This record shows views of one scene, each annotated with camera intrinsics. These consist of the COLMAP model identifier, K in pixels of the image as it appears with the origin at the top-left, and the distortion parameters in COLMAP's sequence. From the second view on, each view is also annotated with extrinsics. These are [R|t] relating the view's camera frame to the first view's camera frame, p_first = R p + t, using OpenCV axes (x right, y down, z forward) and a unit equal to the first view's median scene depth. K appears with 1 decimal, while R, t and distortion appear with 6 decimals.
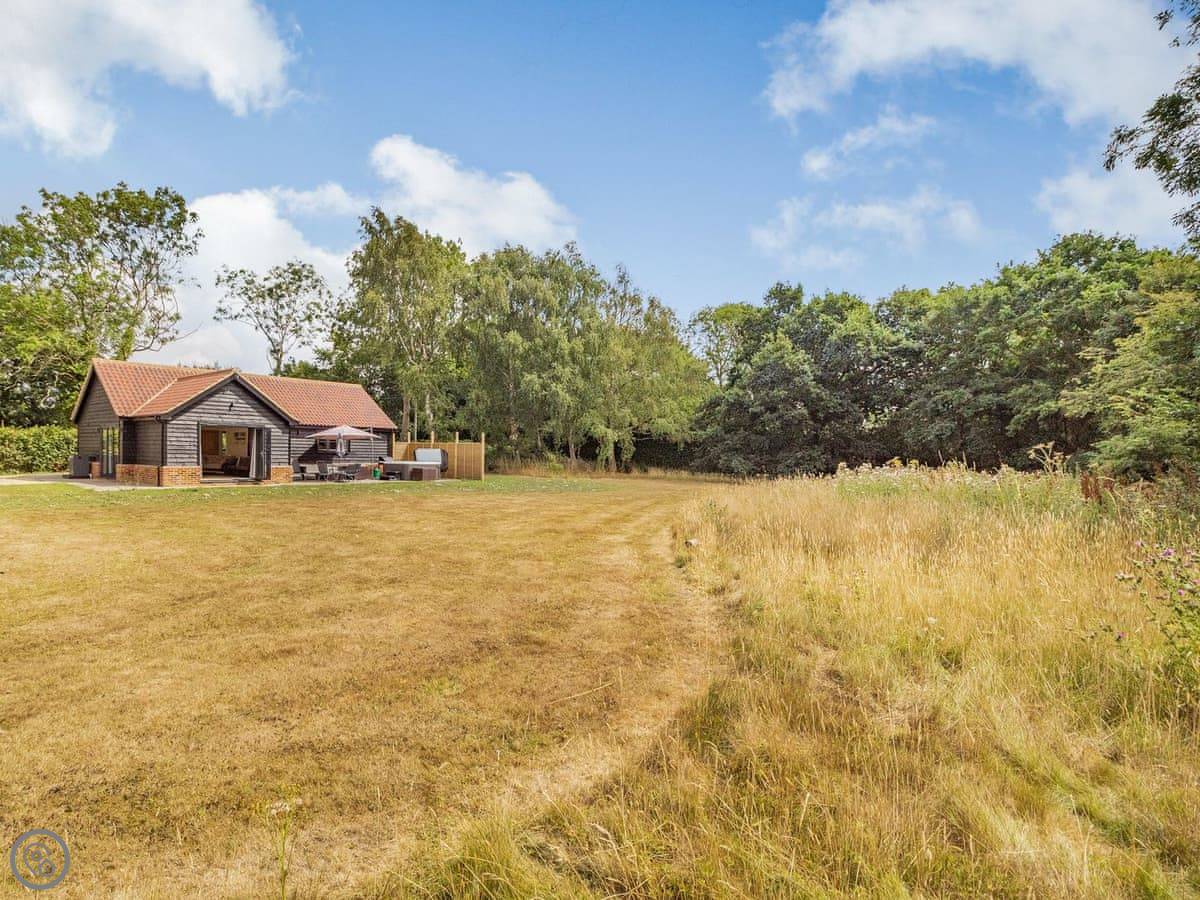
lens RADIAL K [[857.8, 0, 600.0], [0, 857.8, 480.2], [0, 0, 1]] dist [-0.003141, -0.002299]
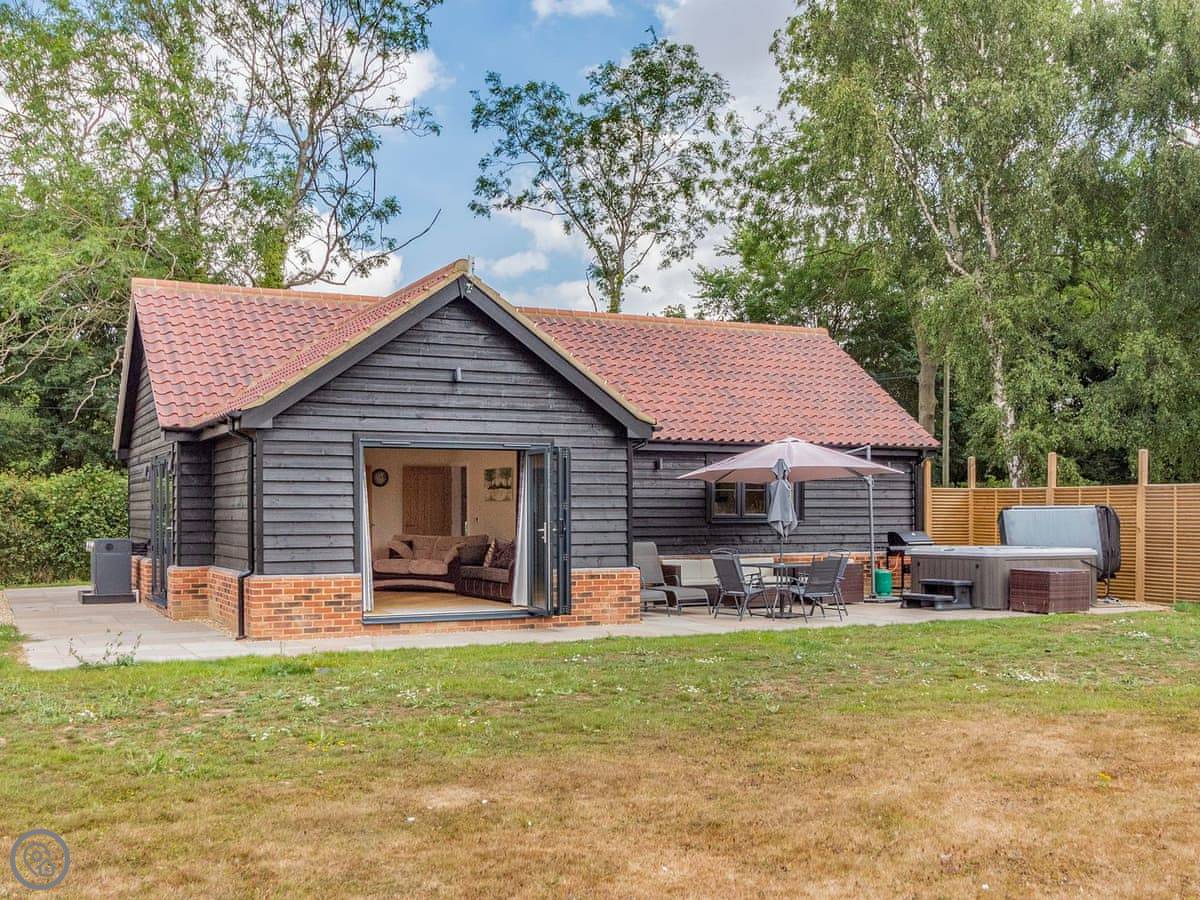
lens RADIAL K [[1382.8, 0, 601.5], [0, 1382.8, 531.8], [0, 0, 1]] dist [-0.005755, -0.026036]
pose [[0.925199, -0.013343, -0.379248, -0.137064], [0.006013, 0.999772, -0.020506, -0.014924], [0.379436, 0.016692, 0.925068, 0.402926]]
